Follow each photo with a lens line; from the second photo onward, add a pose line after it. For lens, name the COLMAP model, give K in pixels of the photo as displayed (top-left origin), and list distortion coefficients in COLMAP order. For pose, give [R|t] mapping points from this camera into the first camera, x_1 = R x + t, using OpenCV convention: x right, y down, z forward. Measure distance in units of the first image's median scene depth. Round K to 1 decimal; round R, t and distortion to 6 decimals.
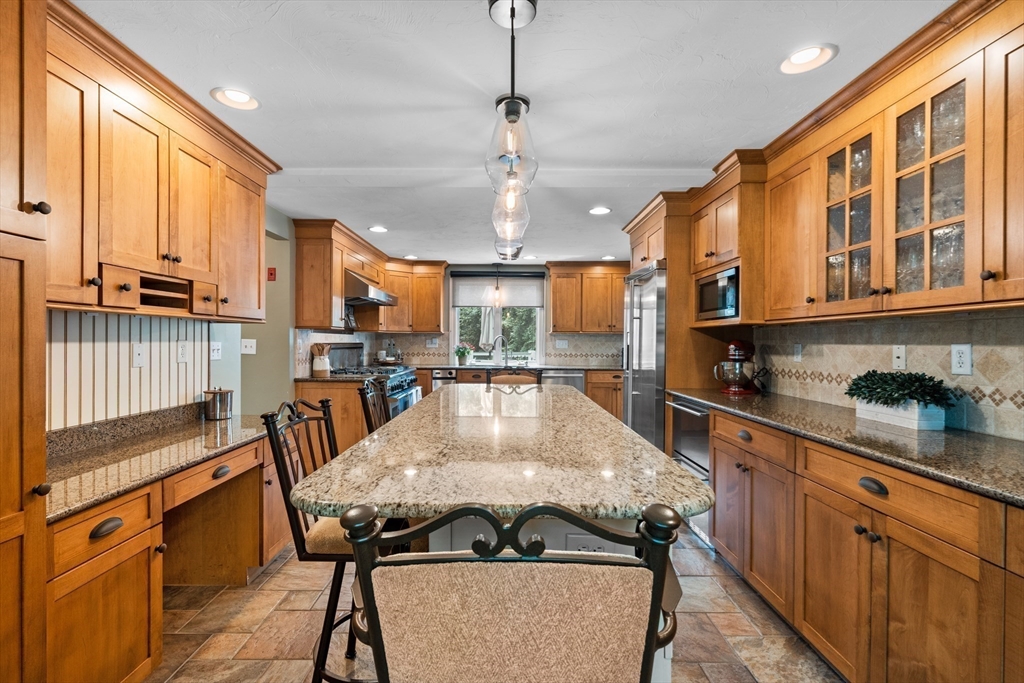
lens RADIAL K [[473.9, 0, 509.0], [0, 473.9, 344.0], [0, 0, 1]] dist [-0.000892, 0.002508]
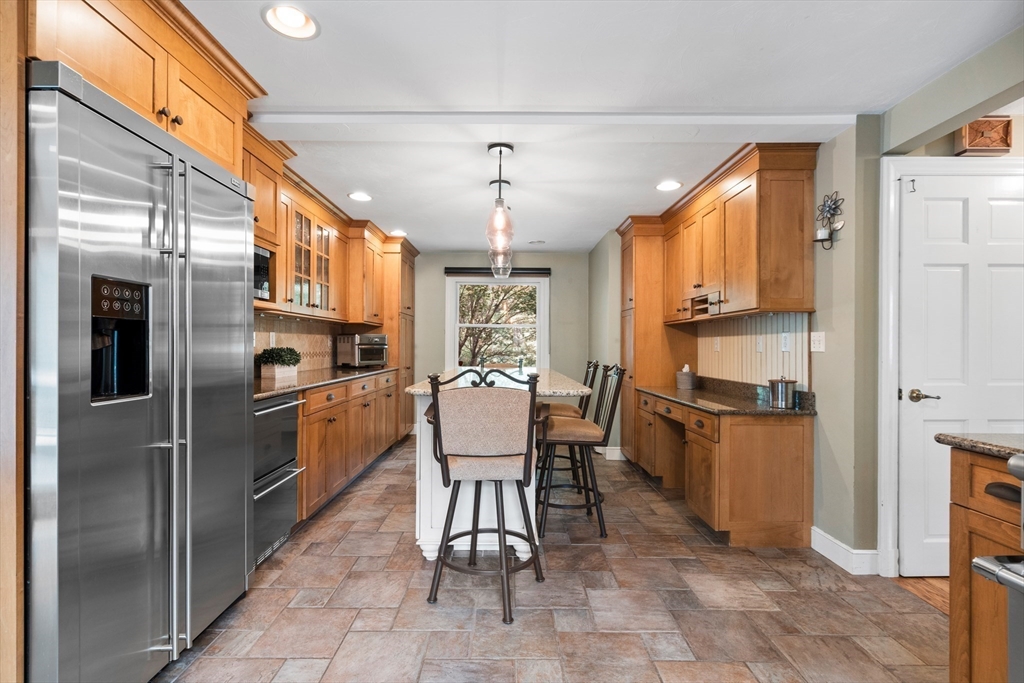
lens RADIAL K [[473.9, 0, 507.5], [0, 473.9, 344.2], [0, 0, 1]] dist [-0.000892, 0.002508]
pose [[-0.999934, -0.010212, -0.005197, -0.016072], [-0.010238, 0.999935, 0.005101, 0.025356], [0.005144, 0.005154, -0.999973, 2.440543]]
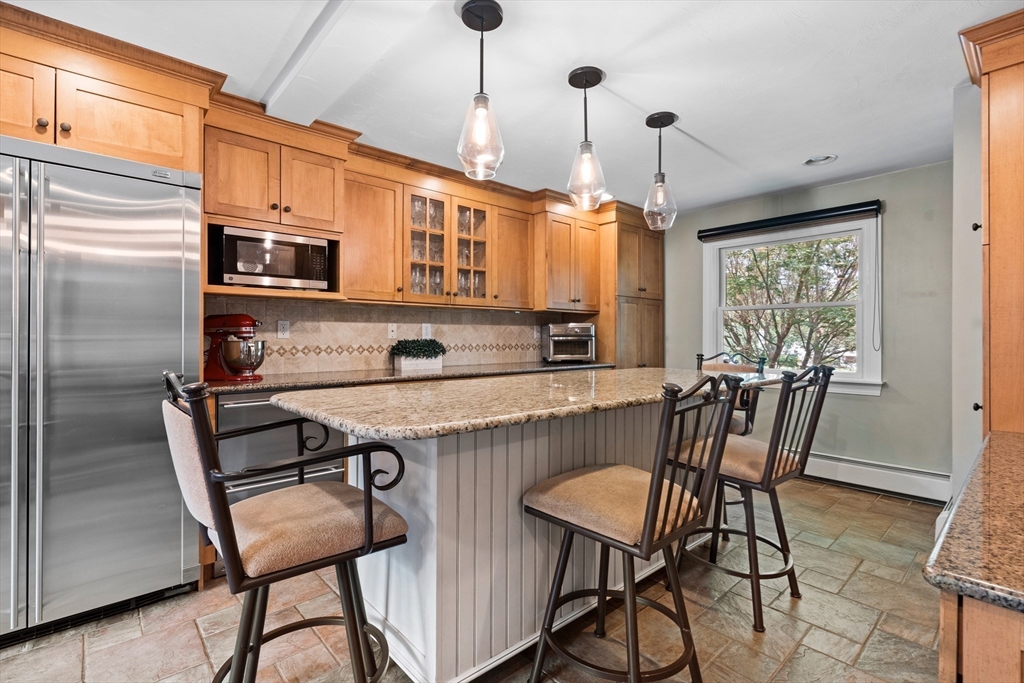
lens RADIAL K [[473.9, 0, 504.0], [0, 473.9, 336.7], [0, 0, 1]] dist [-0.000892, 0.002508]
pose [[-0.669109, -0.004923, 0.743148, -0.581283], [-0.000268, 0.999980, 0.006383, 0.035109], [-0.743164, 0.004072, -0.669097, 1.694159]]
